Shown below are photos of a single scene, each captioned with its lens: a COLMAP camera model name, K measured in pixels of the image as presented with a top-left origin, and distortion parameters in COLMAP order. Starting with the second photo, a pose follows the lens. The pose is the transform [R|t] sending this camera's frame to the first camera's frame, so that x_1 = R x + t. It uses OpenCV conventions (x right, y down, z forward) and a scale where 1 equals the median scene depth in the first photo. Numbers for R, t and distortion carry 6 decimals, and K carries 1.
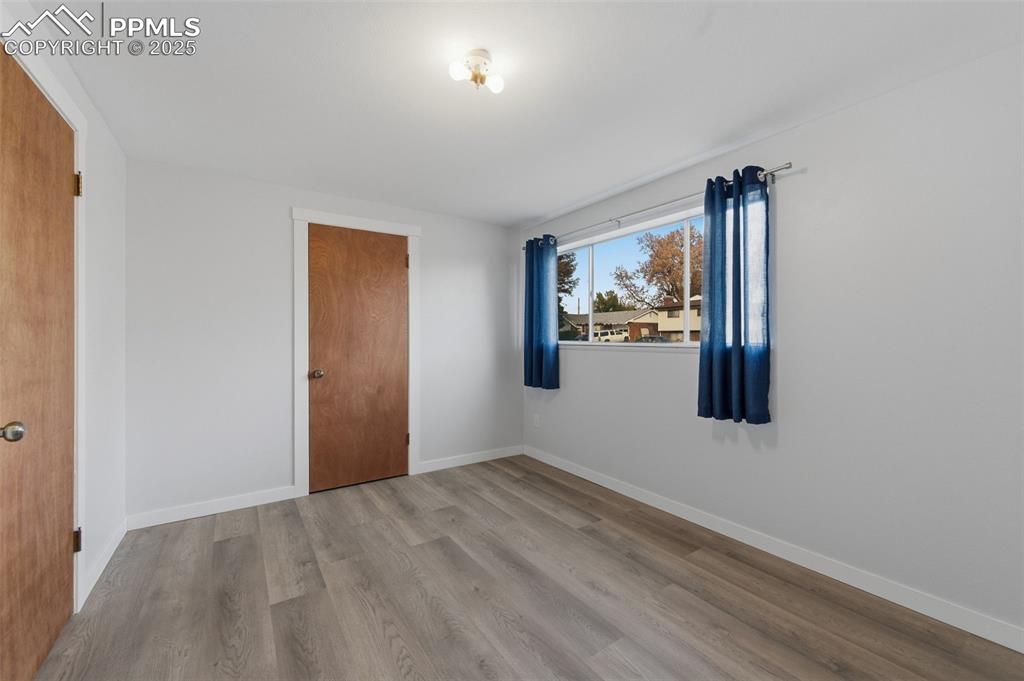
lens RADIAL K [[403.9, 0, 512.0], [0, 403.9, 340.5], [0, 0, 1]] dist [0.001240, -0.000205]
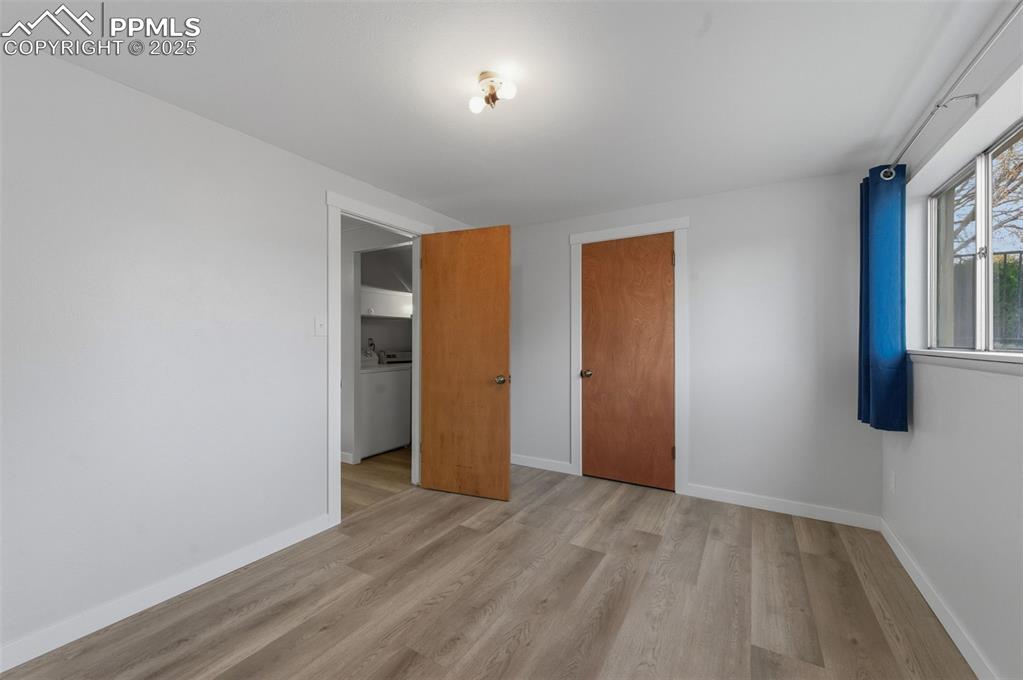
lens RADIAL K [[403.5, 0, 511.5], [0, 403.5, 340.0], [0, 0, 1]] dist [0.001240, -0.000205]
pose [[0.423531, -0.002937, -0.905877, 0.515309], [-0.004202, 0.999978, -0.005207, -0.005571], [0.905872, 0.006012, 0.423509, 0.347161]]
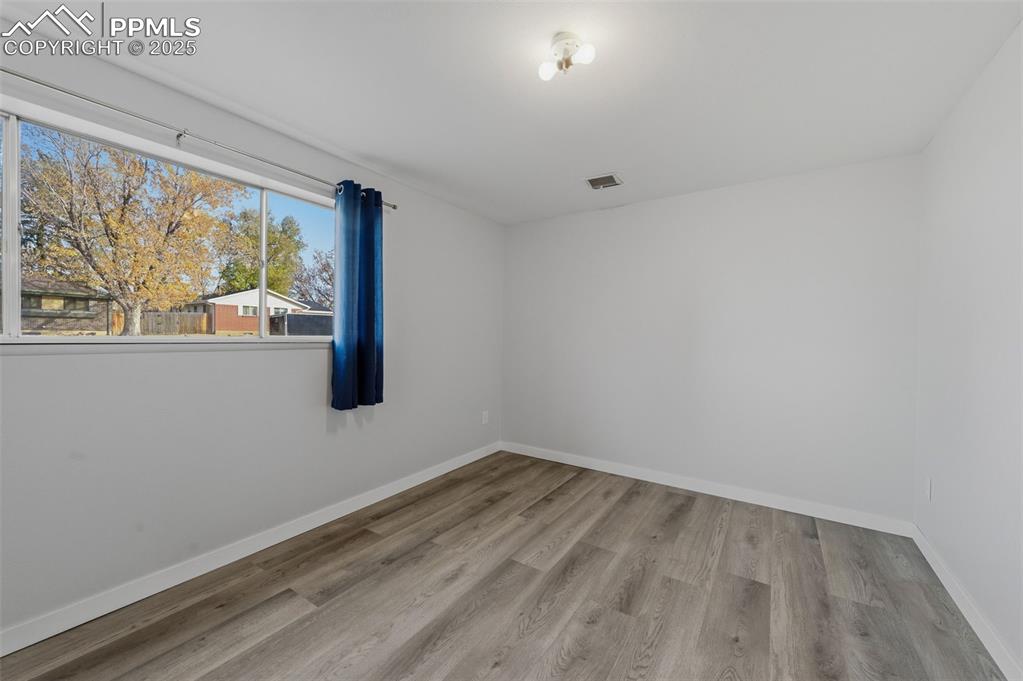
lens RADIAL K [[399.5, 0, 504.1], [0, 399.5, 343.1], [0, 0, 1]] dist [0.001050, -0.000008]
pose [[-0.368294, -0.020828, 0.929476, -0.528728], [-0.006696, 0.999783, 0.019750, -0.004141], [-0.929685, 0.001050, -0.368354, 0.855078]]
